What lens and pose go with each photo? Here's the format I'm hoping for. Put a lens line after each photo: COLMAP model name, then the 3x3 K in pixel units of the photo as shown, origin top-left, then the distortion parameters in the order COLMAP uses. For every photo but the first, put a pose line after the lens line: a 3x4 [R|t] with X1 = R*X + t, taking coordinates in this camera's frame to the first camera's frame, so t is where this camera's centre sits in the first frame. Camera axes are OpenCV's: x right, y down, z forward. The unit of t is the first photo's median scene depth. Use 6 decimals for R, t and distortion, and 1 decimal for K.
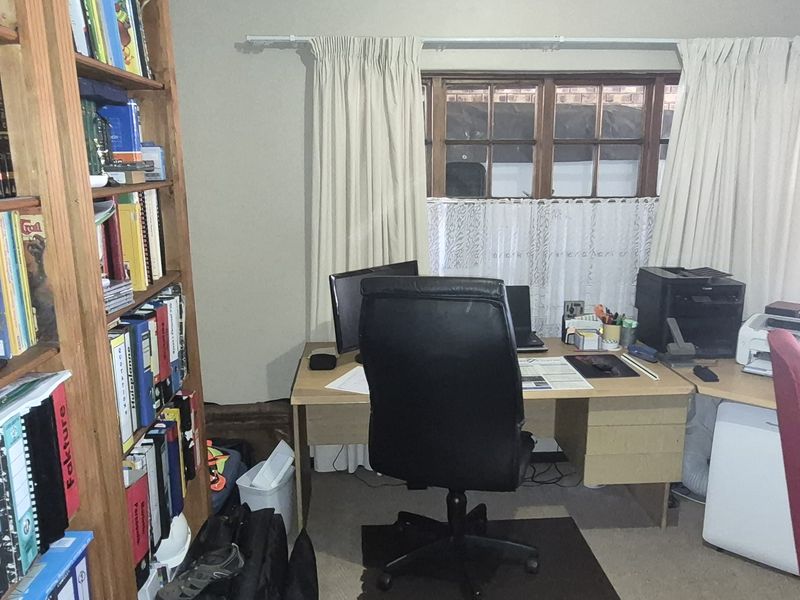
lens RADIAL K [[652.0, 0, 402.2], [0, 652.0, 299.0], [0, 0, 1]] dist [-0.015332, -0.000586]
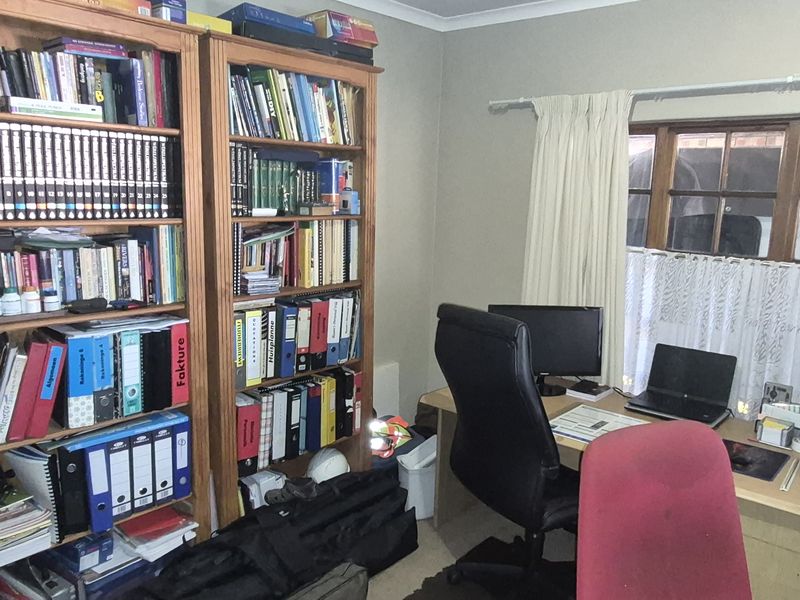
lens RADIAL K [[652.0, 0, 402.4], [0, 652.0, 302.0], [0, 0, 1]] dist [-0.015332, -0.000586]
pose [[0.698590, 0.136279, -0.702425, 0.519440], [-0.177712, 0.983981, 0.014162, -0.027289], [0.693102, 0.114936, 0.711617, 0.071840]]
